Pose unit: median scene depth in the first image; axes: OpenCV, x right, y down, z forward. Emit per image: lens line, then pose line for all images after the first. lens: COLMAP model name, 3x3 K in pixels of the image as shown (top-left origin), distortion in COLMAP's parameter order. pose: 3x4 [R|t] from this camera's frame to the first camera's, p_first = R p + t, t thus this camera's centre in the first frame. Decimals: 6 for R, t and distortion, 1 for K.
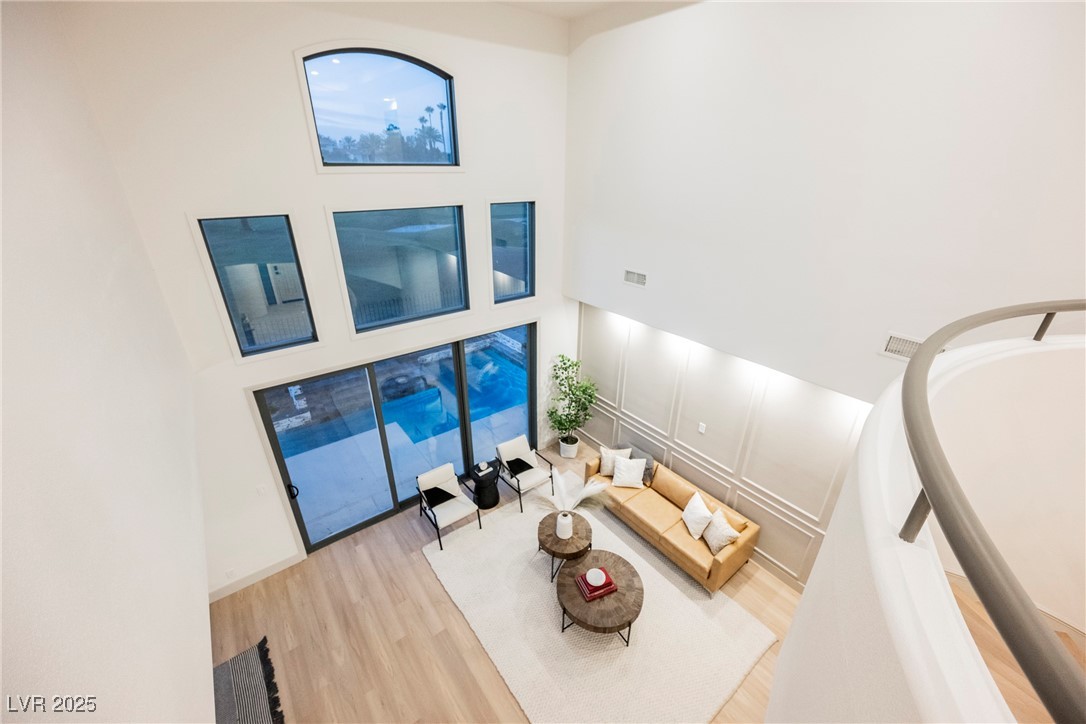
lens RADIAL K [[425.4, 0, 542.5], [0, 425.4, 364.4], [0, 0, 1]] dist [-0.001761, 0.000260]
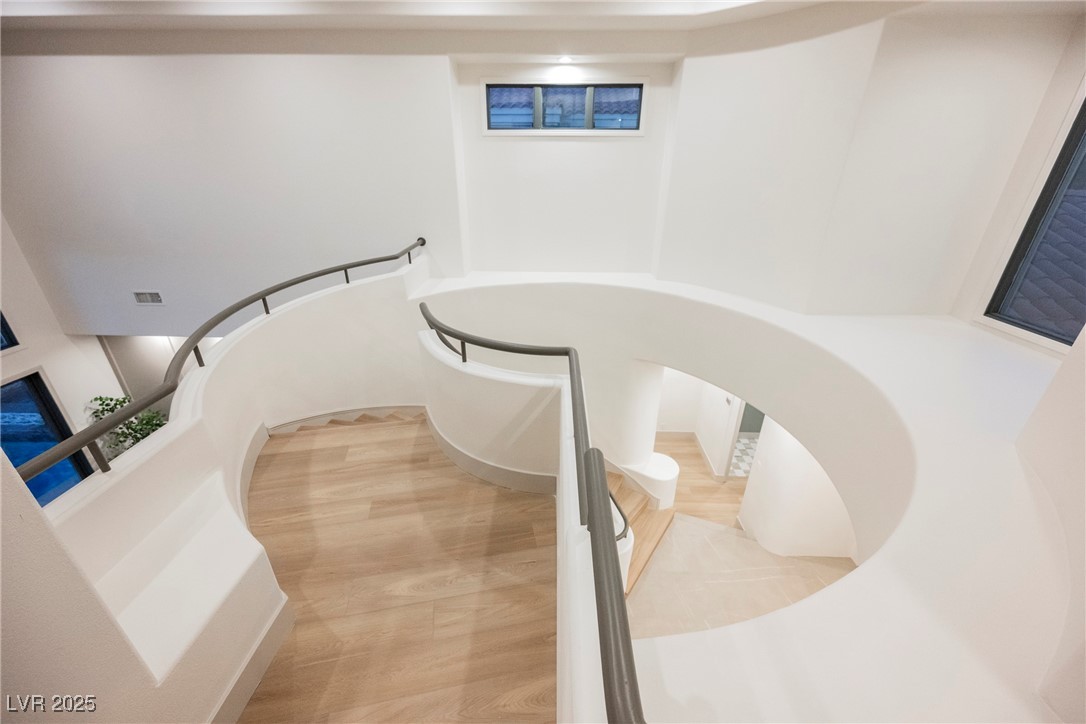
lens RADIAL K [[425.4, 0, 543.4], [0, 425.4, 359.3], [0, 0, 1]] dist [-0.001761, 0.000260]
pose [[0.636363, -0.324254, 0.699930, 0.041819], [0.326213, 0.935355, 0.136732, 0.088260], [-0.699019, 0.141315, 0.701001, -0.309522]]
